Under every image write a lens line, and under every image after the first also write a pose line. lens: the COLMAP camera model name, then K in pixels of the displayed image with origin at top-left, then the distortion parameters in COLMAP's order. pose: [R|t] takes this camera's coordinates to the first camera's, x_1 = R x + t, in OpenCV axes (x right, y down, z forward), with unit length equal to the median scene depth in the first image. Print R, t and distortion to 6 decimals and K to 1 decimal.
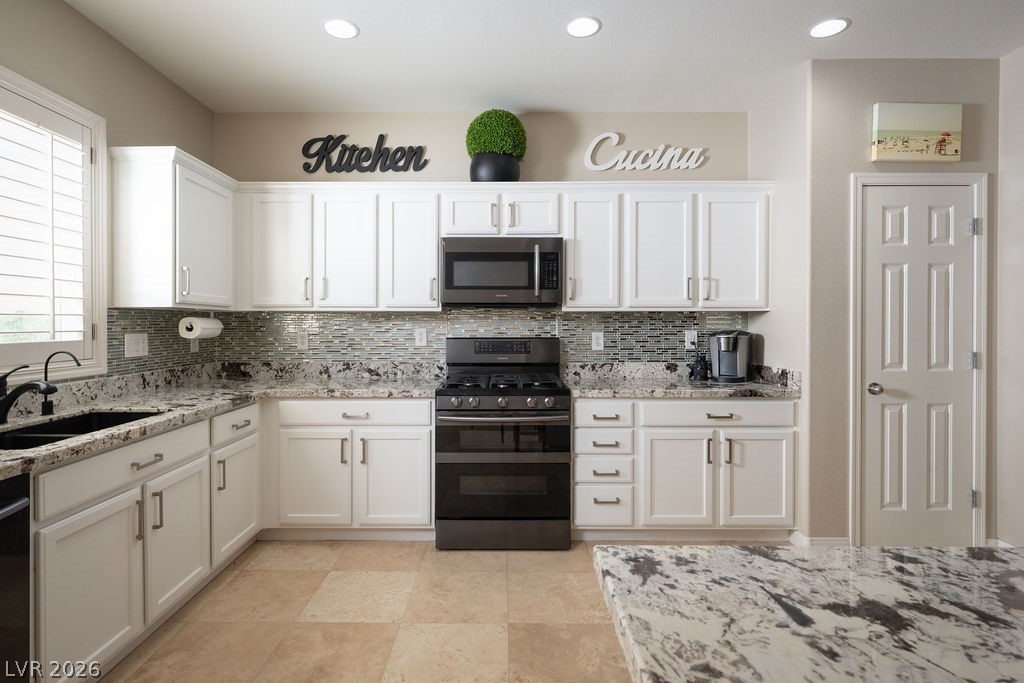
lens RADIAL K [[533.5, 0, 511.5], [0, 533.5, 333.2], [0, 0, 1]] dist [-0.000875, 0.000323]
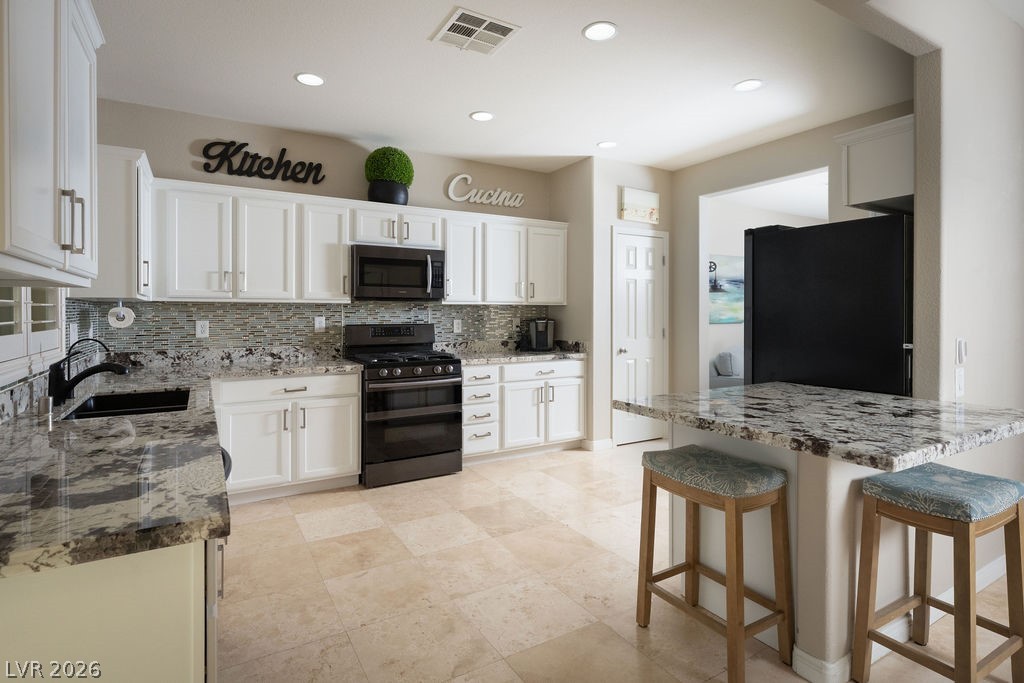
lens RADIAL K [[533.5, 0, 511.7], [0, 533.5, 335.1], [0, 0, 1]] dist [-0.000875, 0.000323]
pose [[0.857344, -0.021531, 0.514294, -0.421058], [0.010223, 0.999640, 0.024808, 0.005551], [-0.514643, -0.016011, 0.857255, -0.242014]]
